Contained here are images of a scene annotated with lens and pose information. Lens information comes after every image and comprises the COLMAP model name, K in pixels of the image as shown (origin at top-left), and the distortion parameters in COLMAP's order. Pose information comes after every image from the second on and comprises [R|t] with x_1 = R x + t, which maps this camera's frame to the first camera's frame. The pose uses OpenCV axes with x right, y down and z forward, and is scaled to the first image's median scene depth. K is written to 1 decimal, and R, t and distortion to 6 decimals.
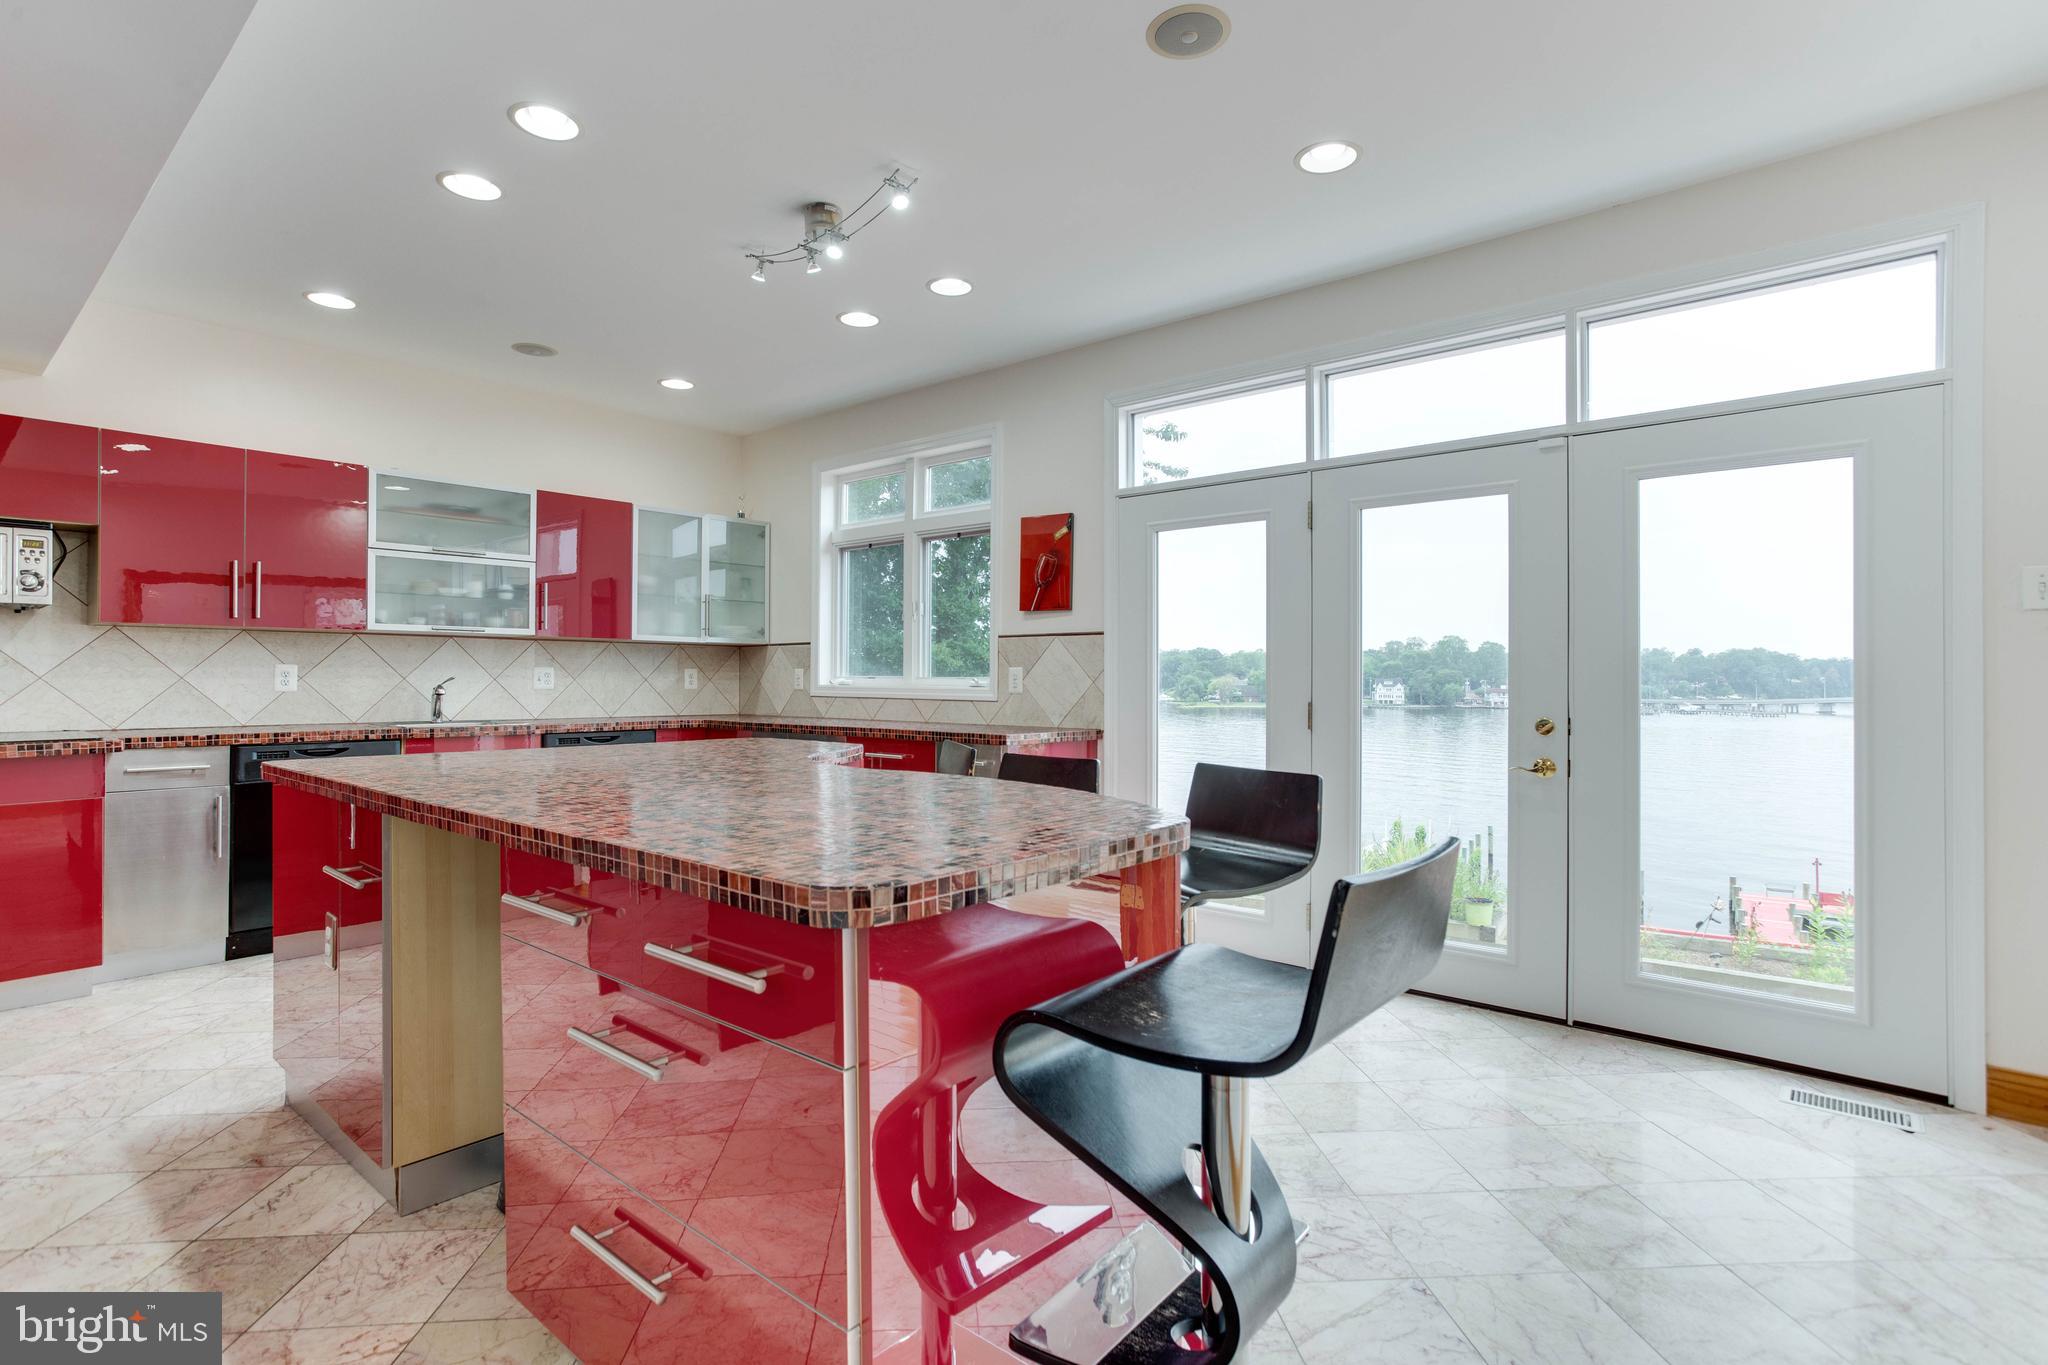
lens RADIAL K [[996.0, 0, 1032.2], [0, 996.0, 676.9], [0, 0, 1]] dist [-0.027957, 0.014228]
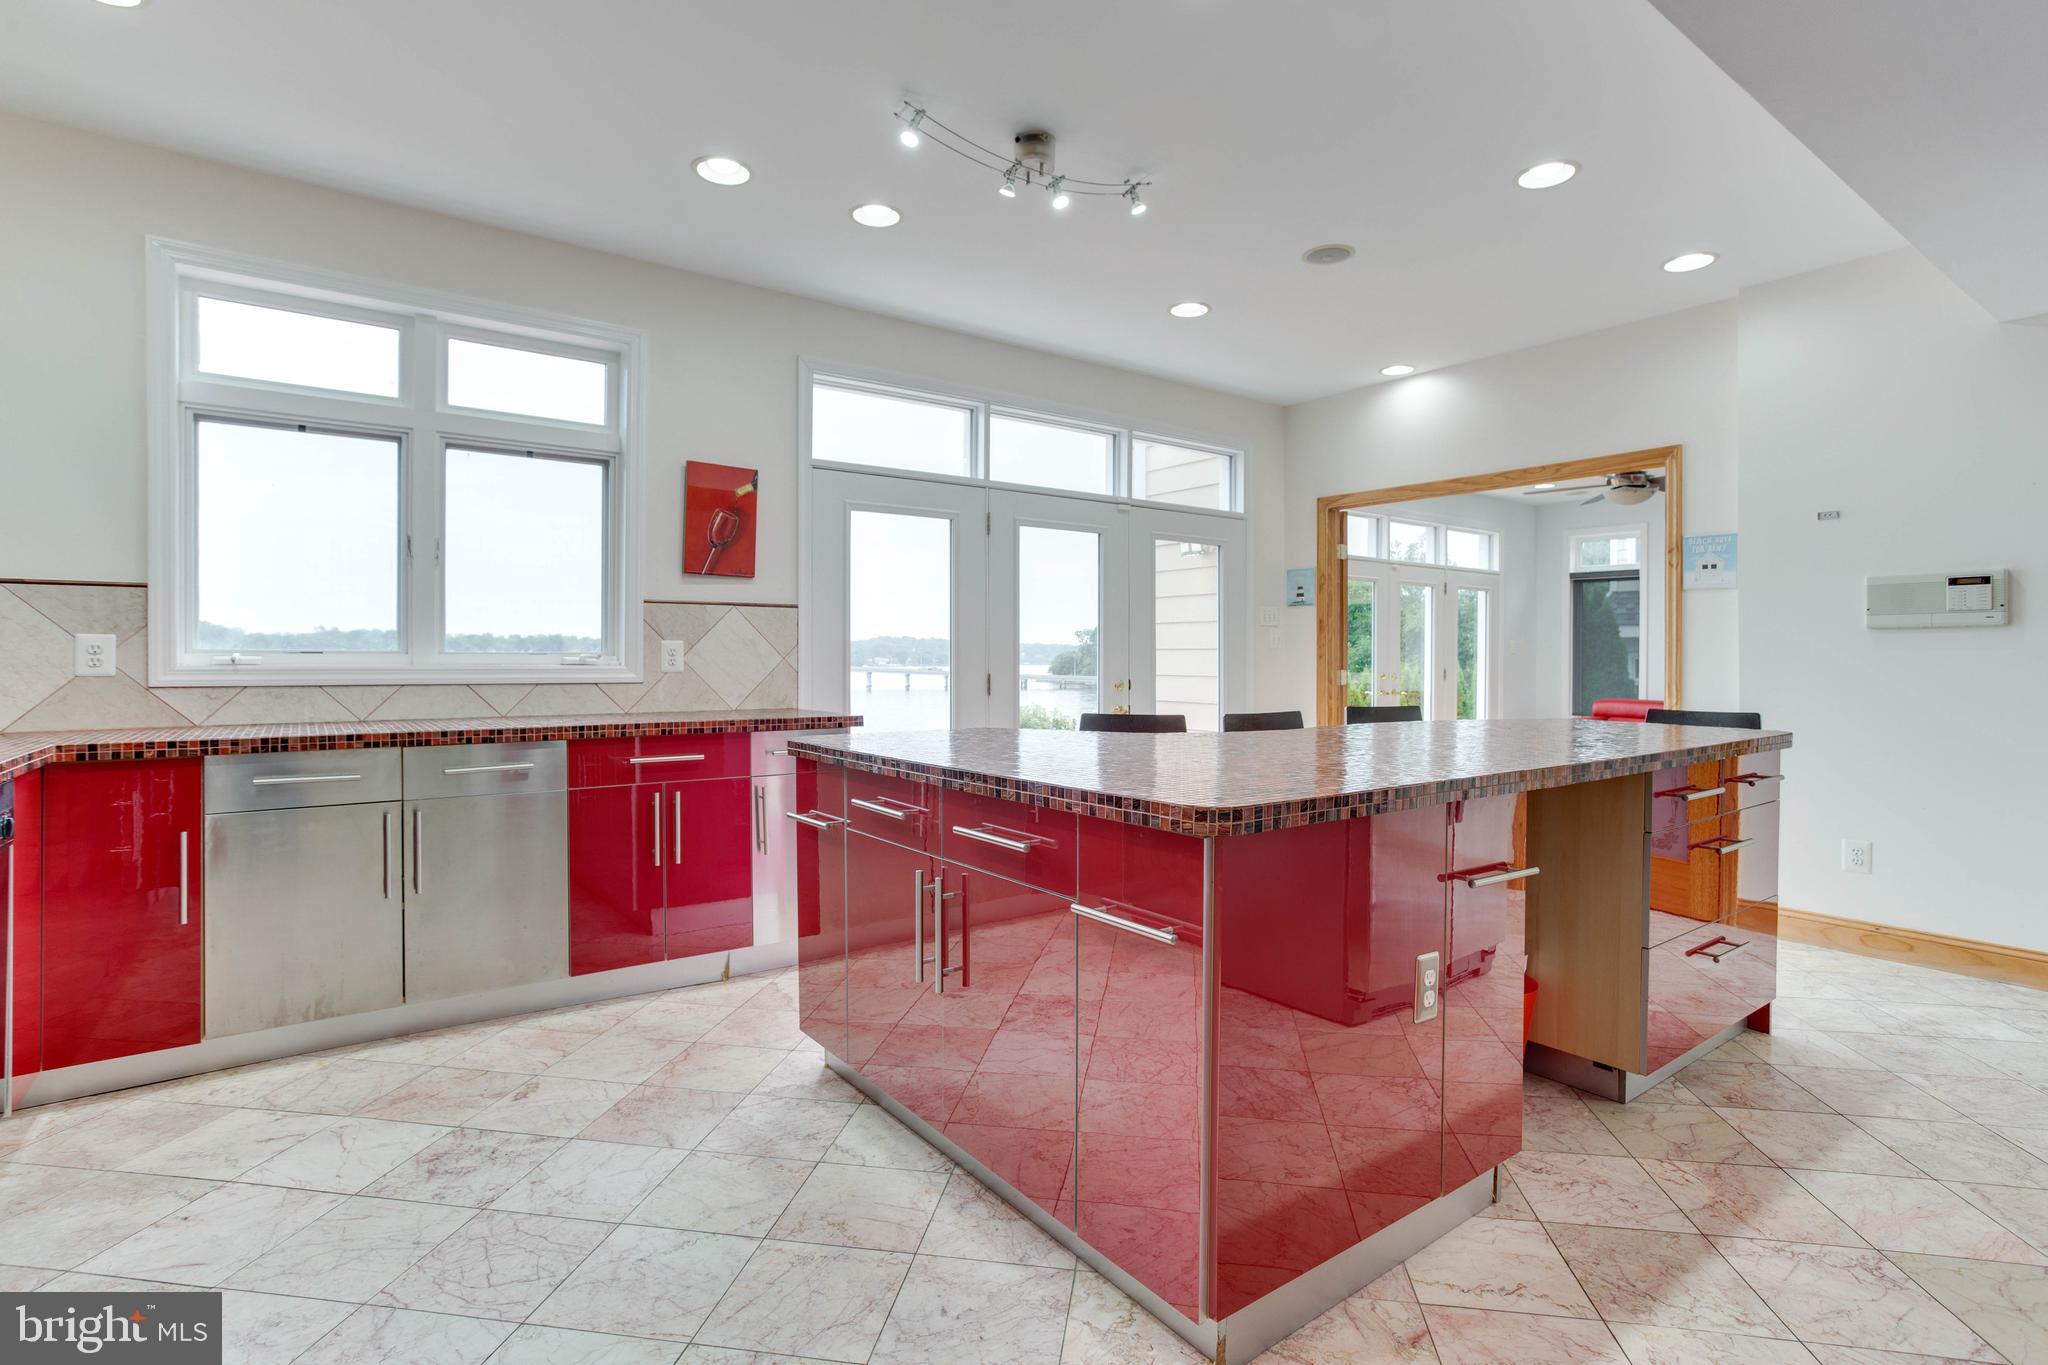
lens RADIAL K [[996.0, 0, 1021.9], [0, 996.0, 663.1], [0, 0, 1]] dist [-0.027957, 0.014228]
pose [[0.234146, -0.010598, 0.972144, -0.801583], [-0.006115, 0.999905, 0.012374, -0.003545], [-0.972182, -0.008842, 0.234058, 0.577989]]
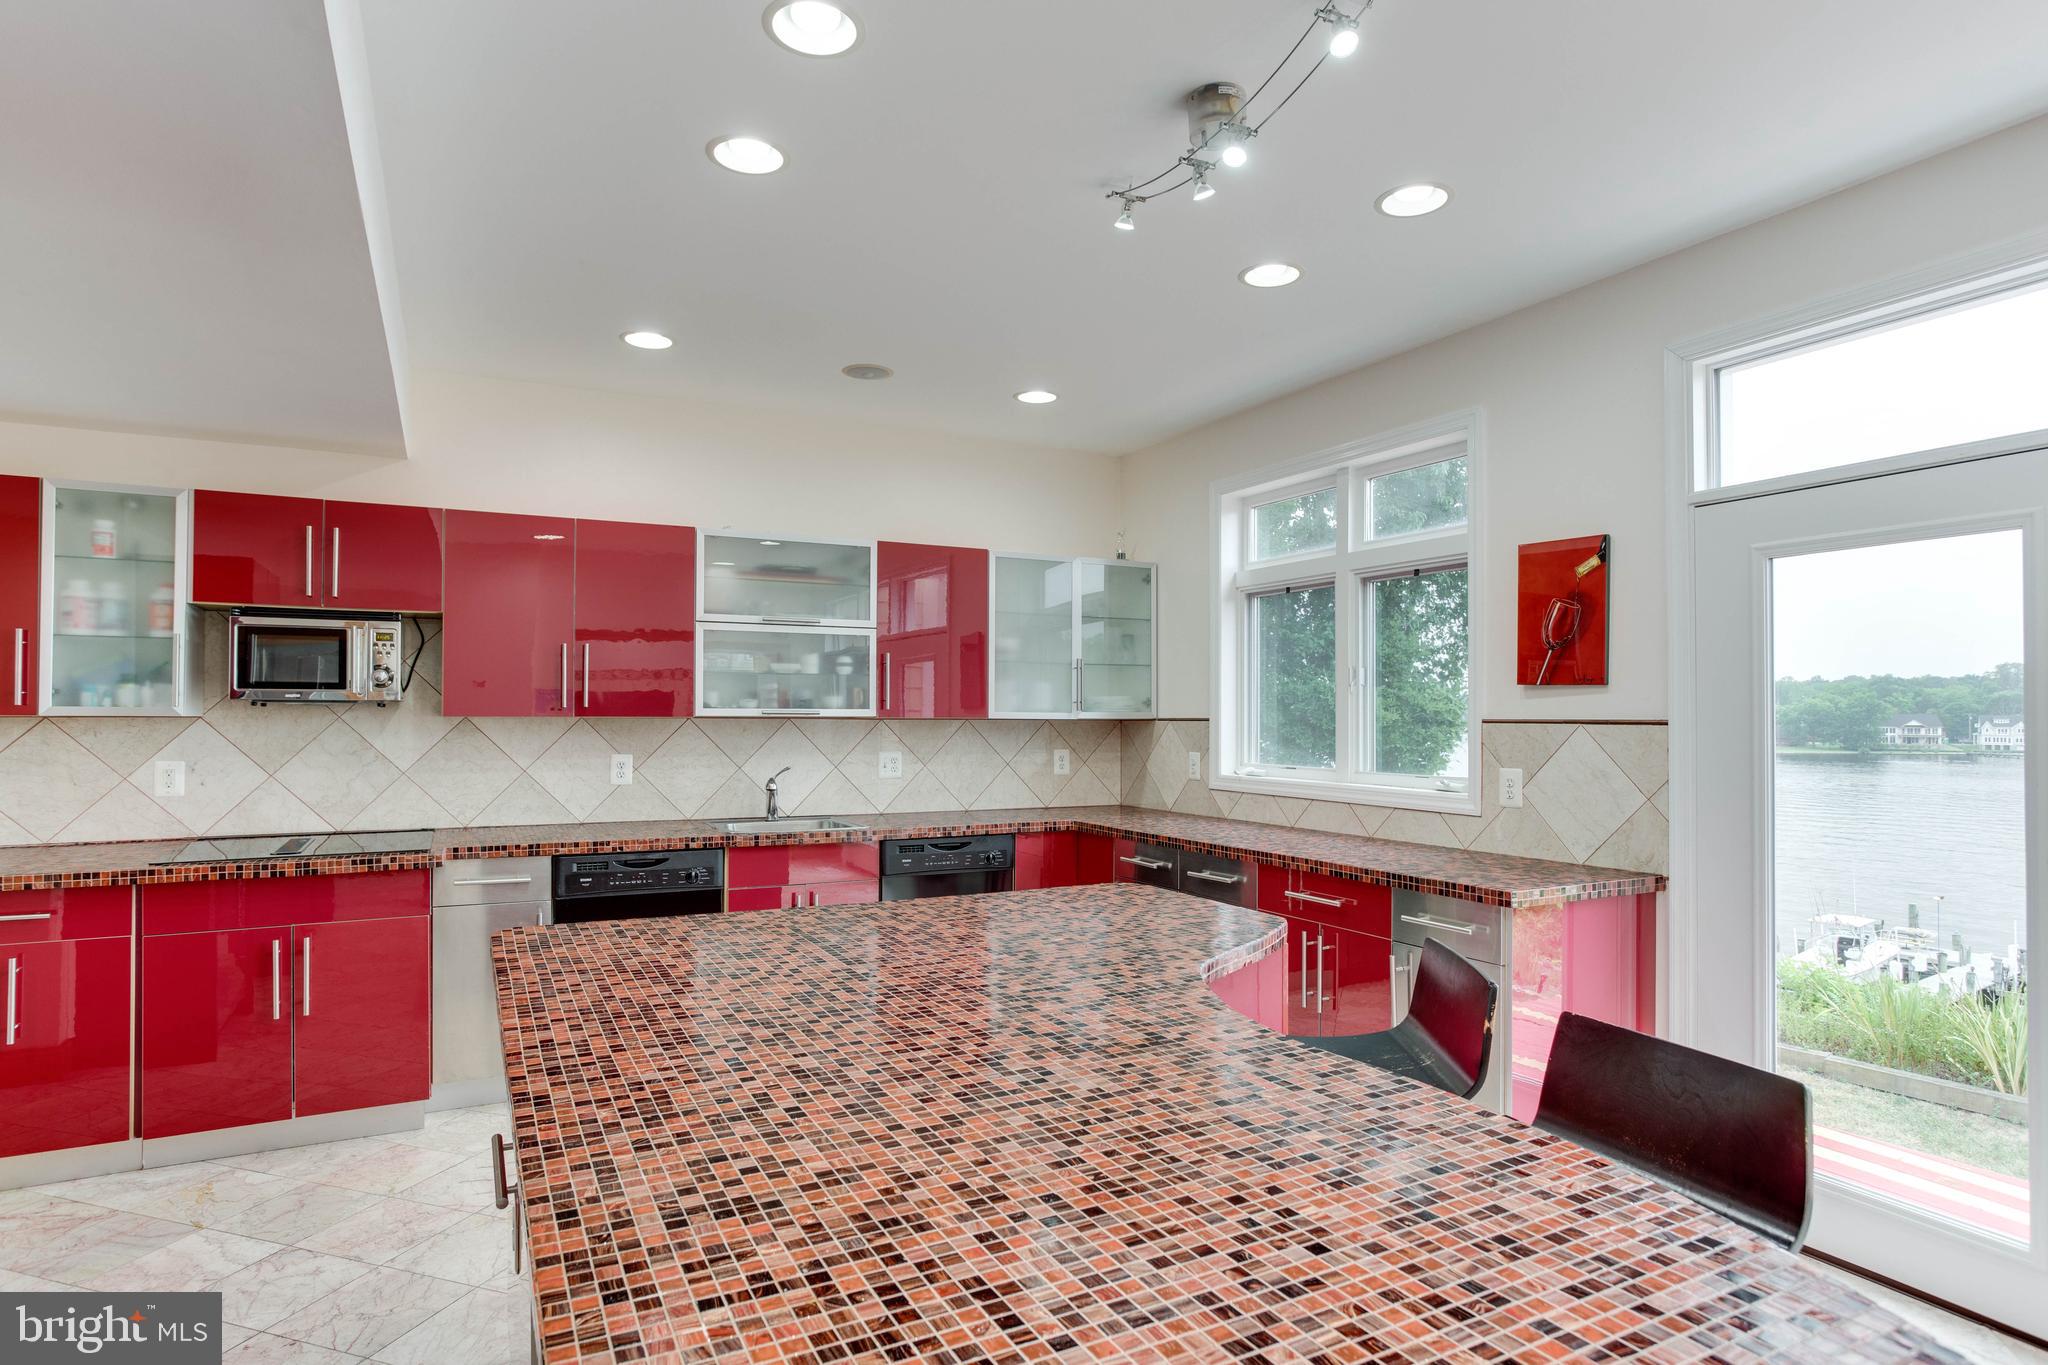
lens RADIAL K [[1110.5, 0, 1024.1], [0, 1110.5, 690.1], [0, 0, 1]] dist [-0.036222, 0.007248]
pose [[0.925339, -0.007072, -0.379076, -0.041454], [-0.000804, 0.999787, -0.020615, -0.050636], [0.379141, 0.019381, 0.925136, 0.210670]]
